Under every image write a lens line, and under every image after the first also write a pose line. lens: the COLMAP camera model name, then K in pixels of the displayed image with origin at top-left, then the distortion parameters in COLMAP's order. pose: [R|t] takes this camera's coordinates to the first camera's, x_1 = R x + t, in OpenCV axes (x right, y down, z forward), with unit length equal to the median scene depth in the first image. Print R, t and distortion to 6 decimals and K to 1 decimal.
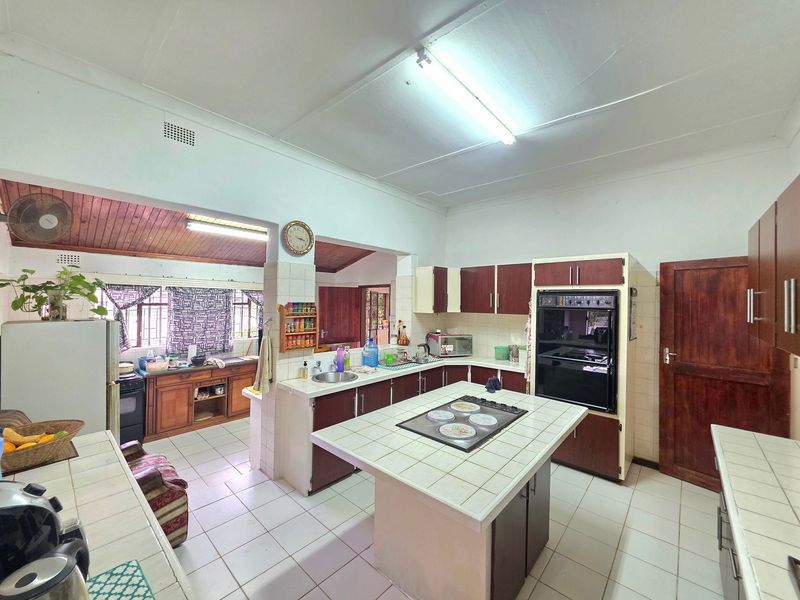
lens RADIAL K [[320.9, 0, 400.7], [0, 320.9, 298.4], [0, 0, 1]] dist [-0.002561, -0.000090]
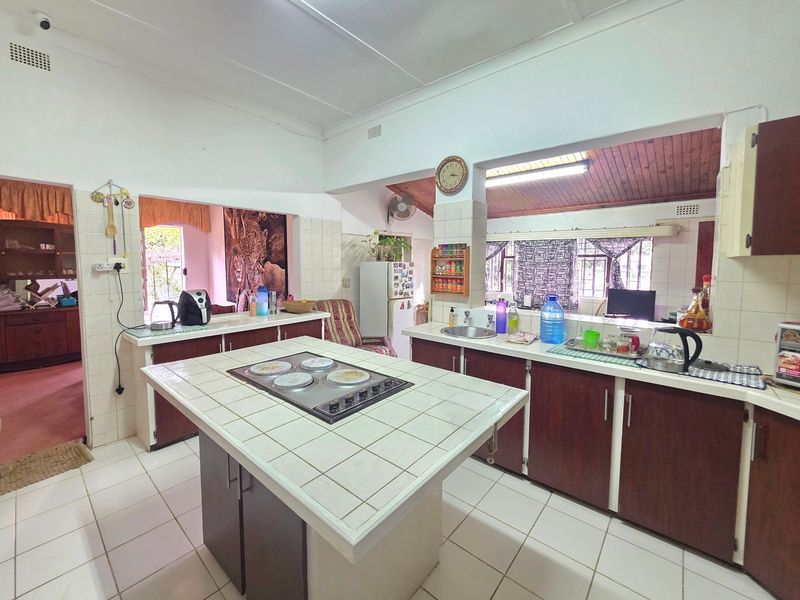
lens RADIAL K [[331.3, 0, 378.8], [0, 331.3, 284.6], [0, 0, 1]] dist [0.001165, -0.000168]
pose [[-0.005740, 0.054327, -0.998507, 0.653032], [0.001880, 0.998522, 0.054317, 0.076965], [0.999982, -0.001566, -0.005834, 0.780989]]
